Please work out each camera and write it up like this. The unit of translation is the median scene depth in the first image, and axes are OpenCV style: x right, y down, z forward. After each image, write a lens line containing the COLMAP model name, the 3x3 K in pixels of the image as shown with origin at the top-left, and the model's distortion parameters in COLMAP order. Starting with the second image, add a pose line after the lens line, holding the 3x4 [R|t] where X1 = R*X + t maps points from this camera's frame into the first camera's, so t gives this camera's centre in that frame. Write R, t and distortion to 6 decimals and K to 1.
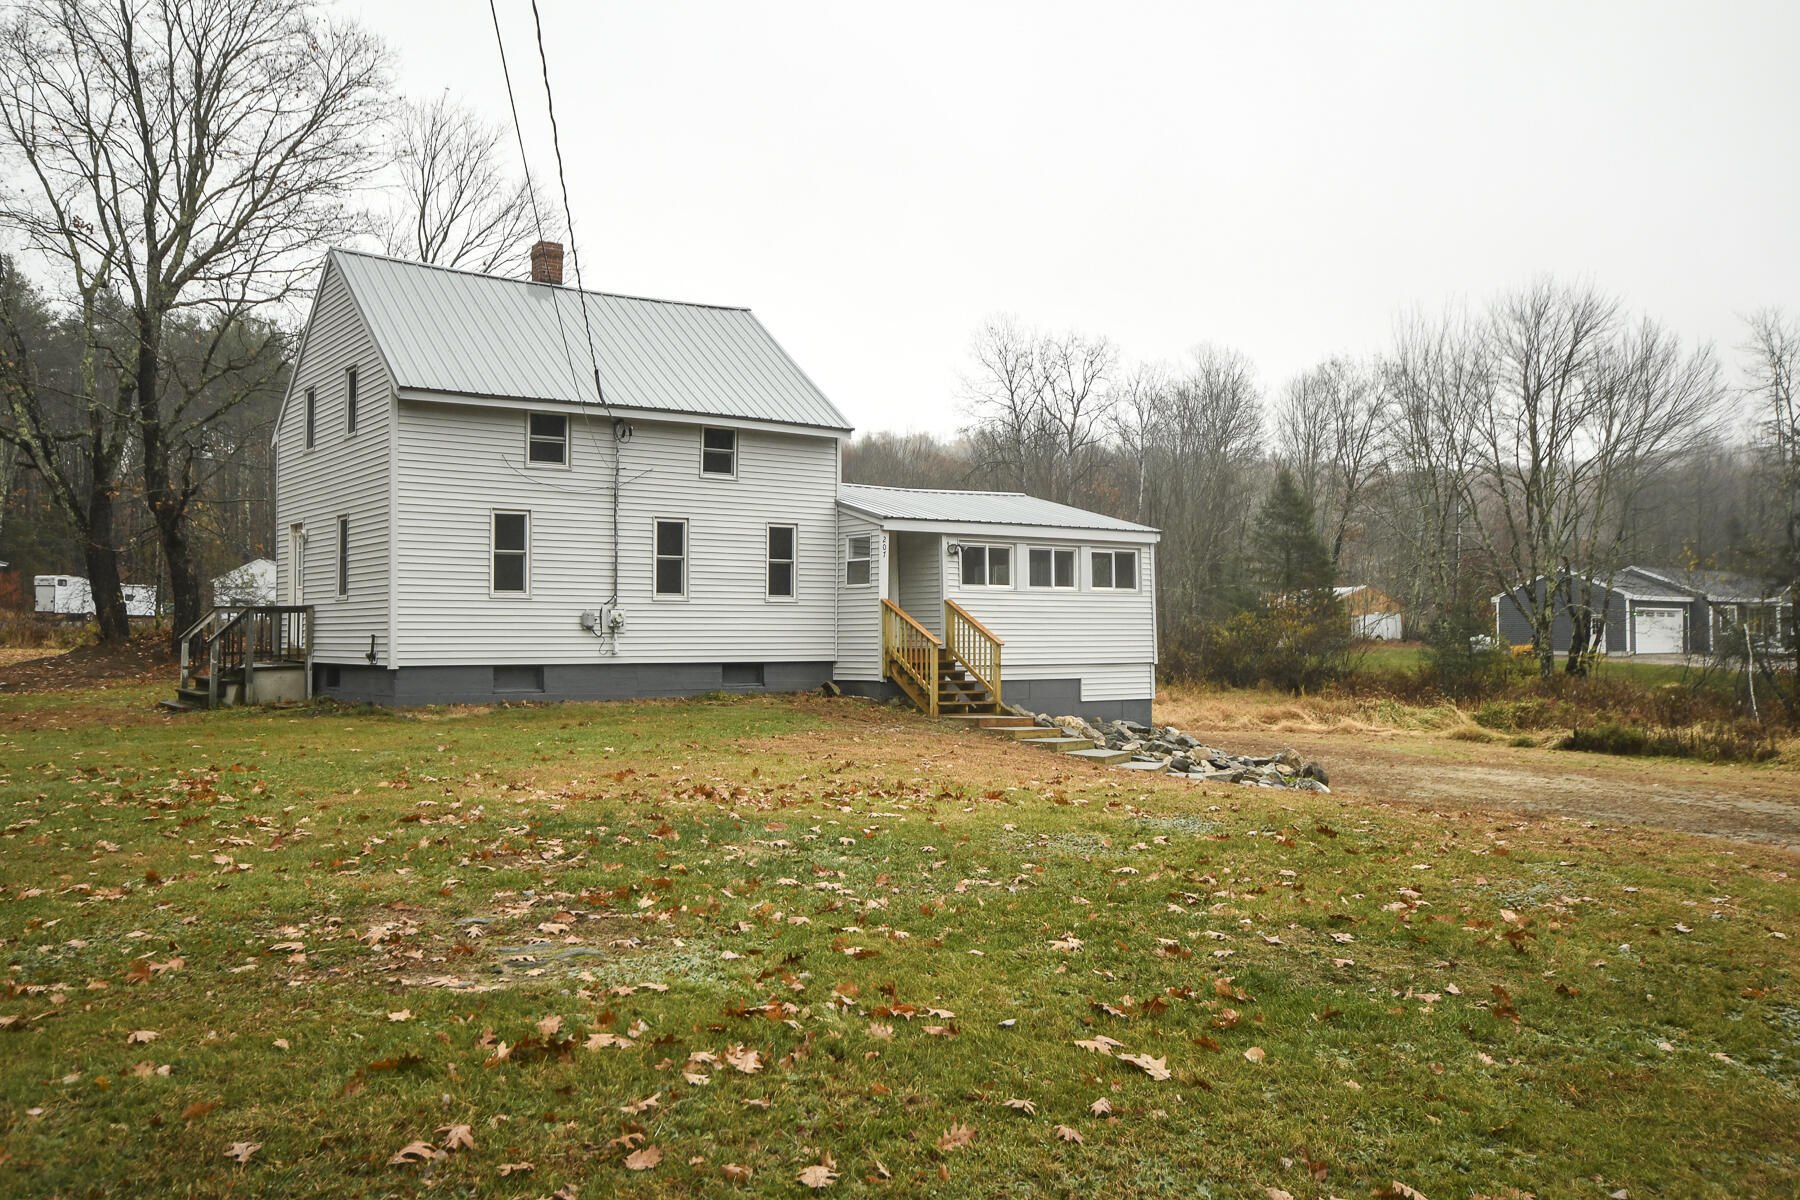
lens RADIAL K [[1446.2, 0, 900.9], [0, 1446.2, 605.4], [0, 0, 1]] dist [-0.025196, 0.011195]
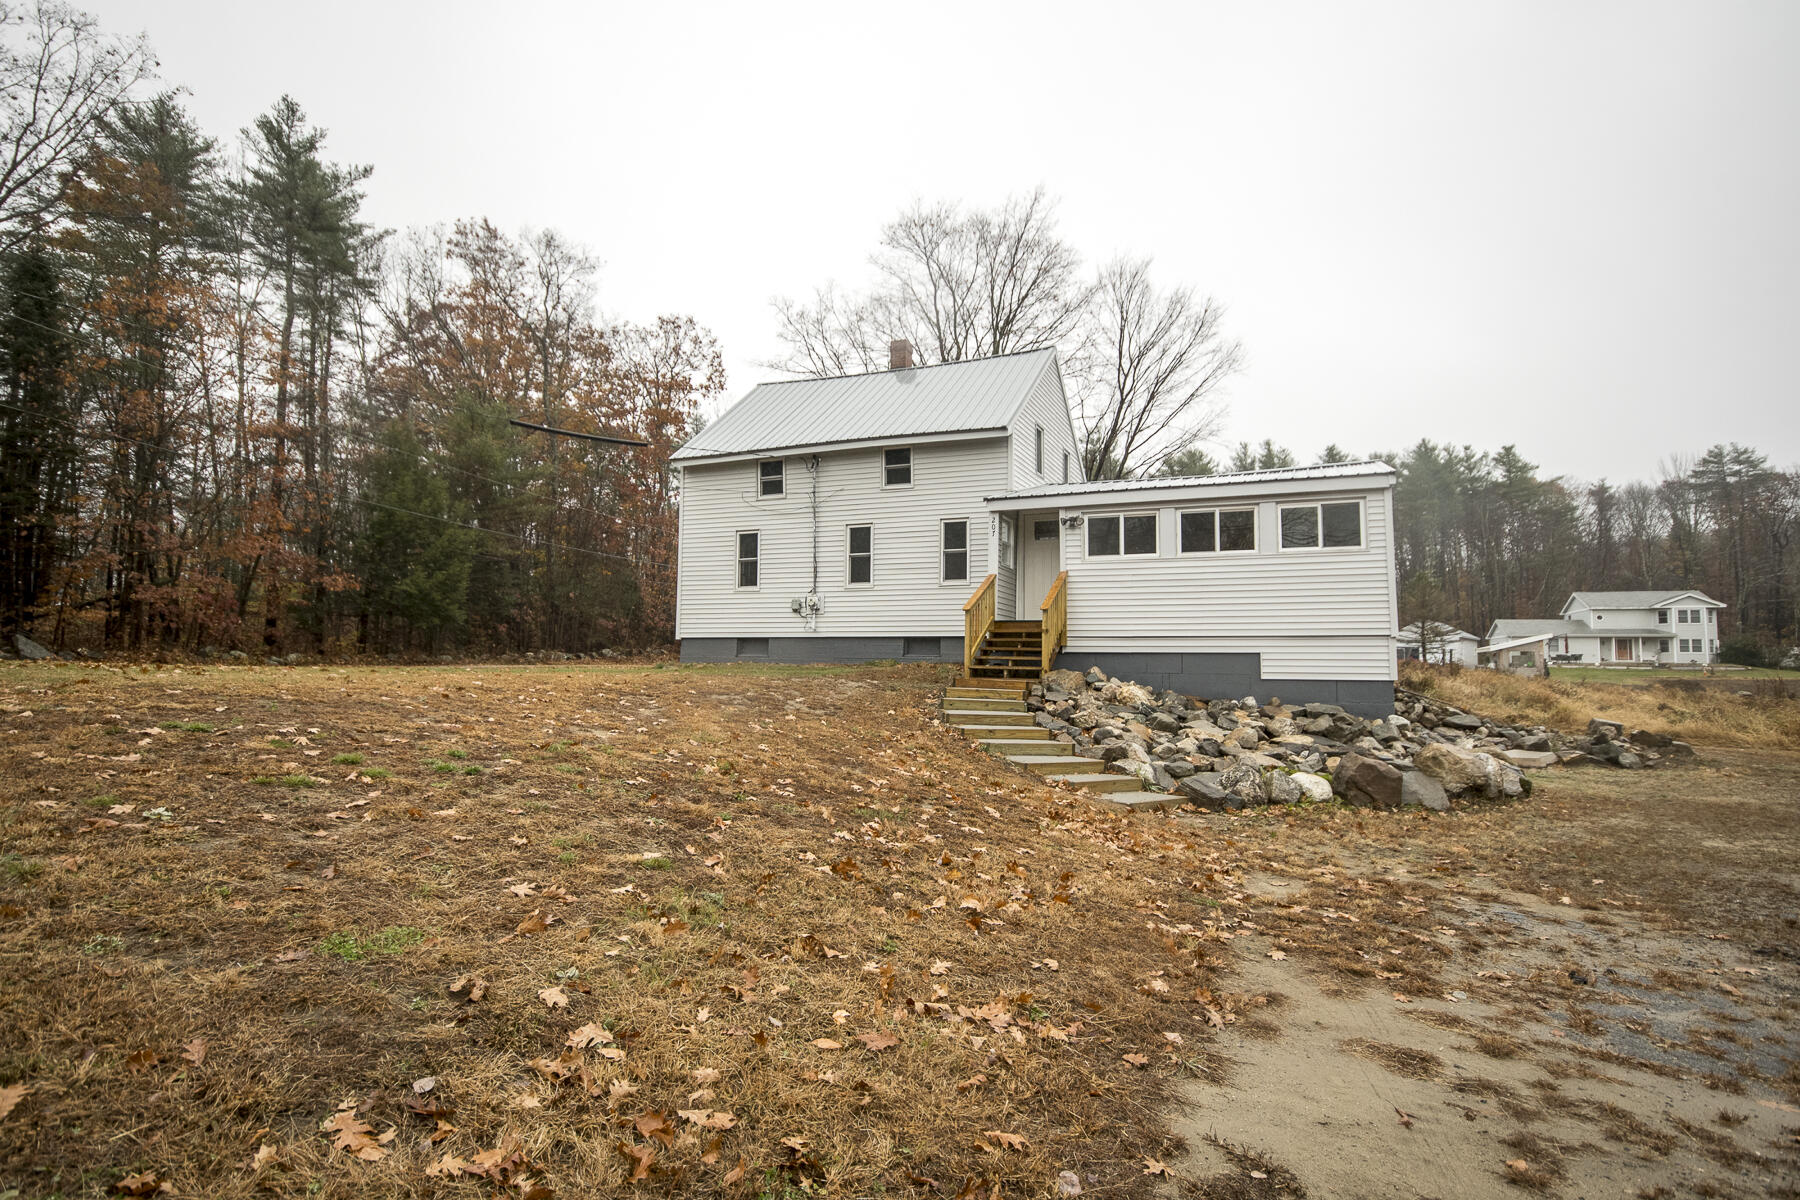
lens RADIAL K [[976.0, 0, 897.8], [0, 976.0, 603.4], [0, 0, 1]] dist [0.021657, 0.001406]
pose [[0.504908, -0.049689, -0.861742, 0.588017], [0.011665, 0.998643, -0.050748, 0.053241], [0.863094, 0.015570, 0.504803, 0.573980]]
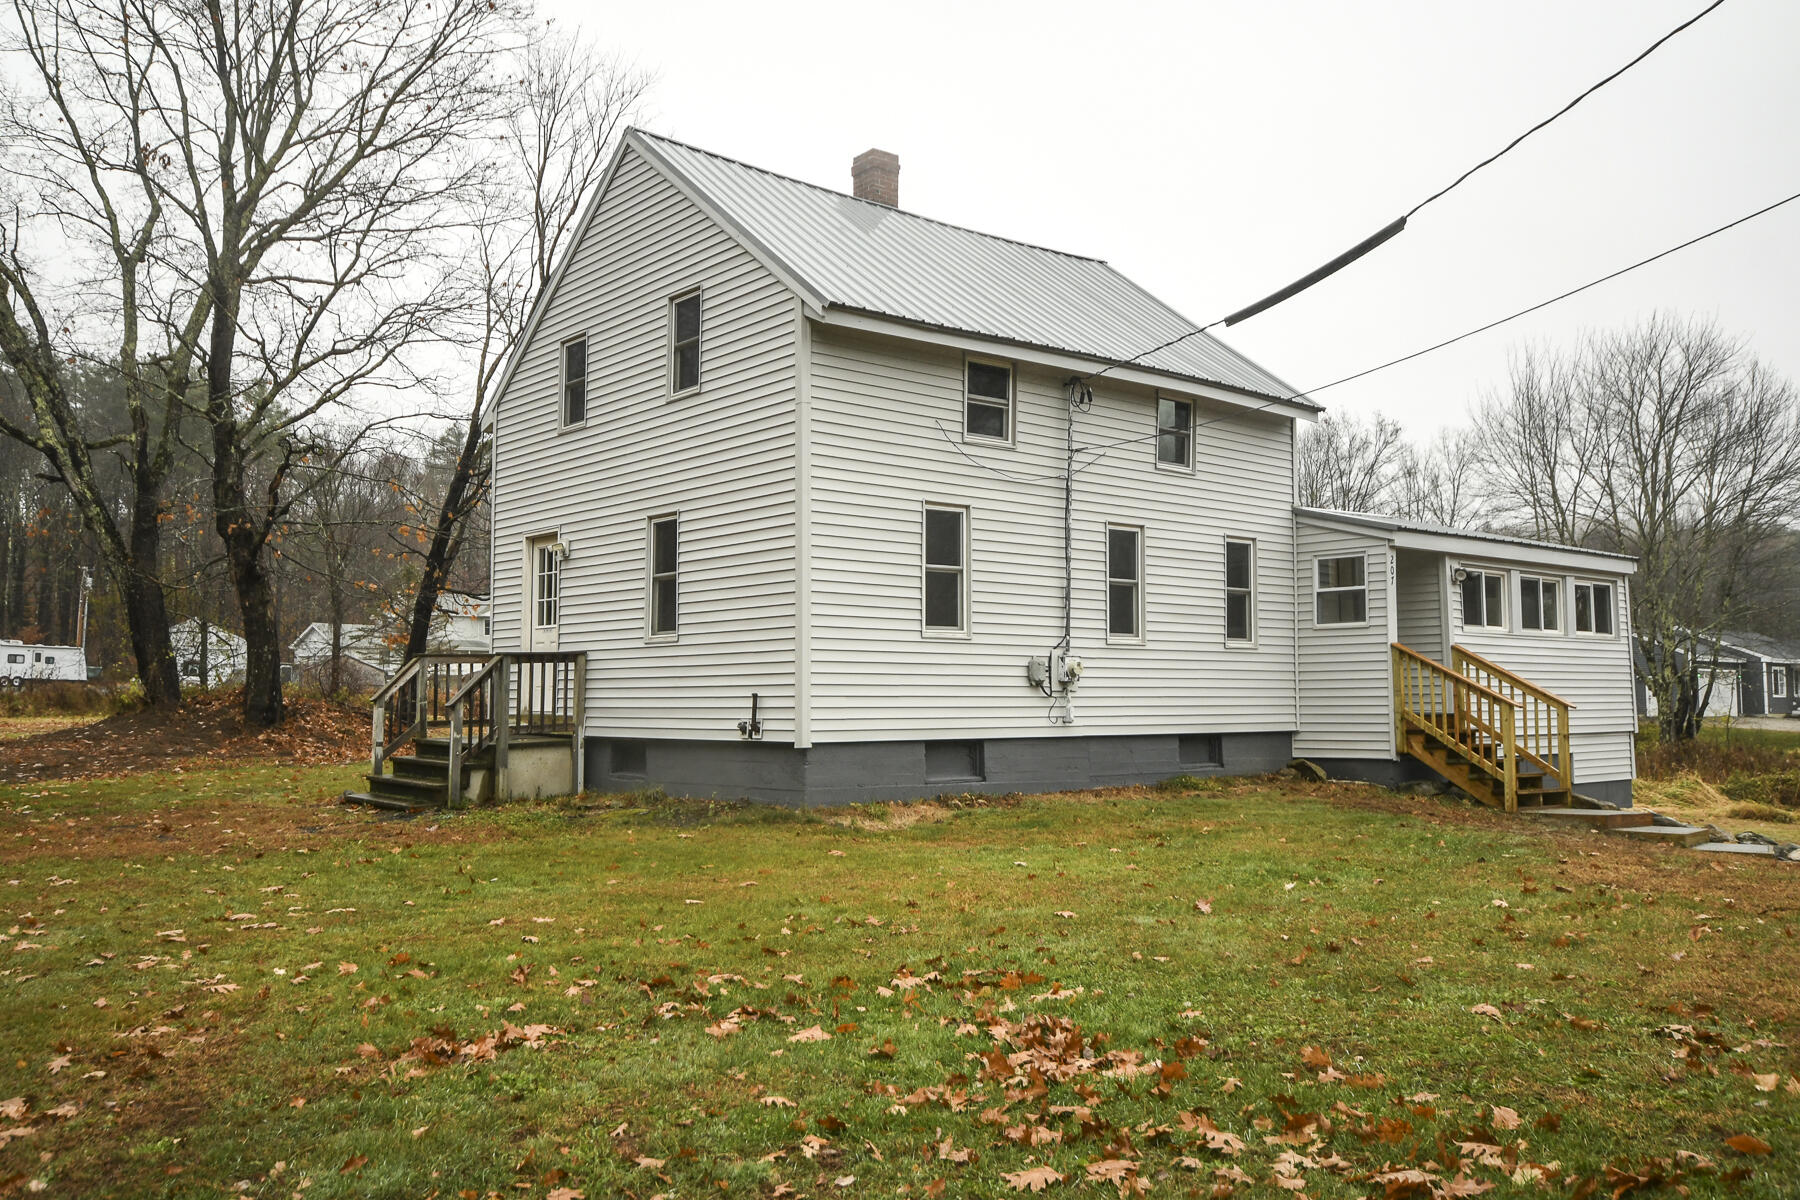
lens RADIAL K [[1446.2, 0, 900.3], [0, 1446.2, 608.8], [0, 0, 1]] dist [-0.025196, 0.011195]
pose [[0.998111, 0.001983, 0.061400, -0.299859], [0.000695, 0.999050, -0.043574, 0.009581], [-0.061428, 0.043535, 0.997162, 0.309360]]
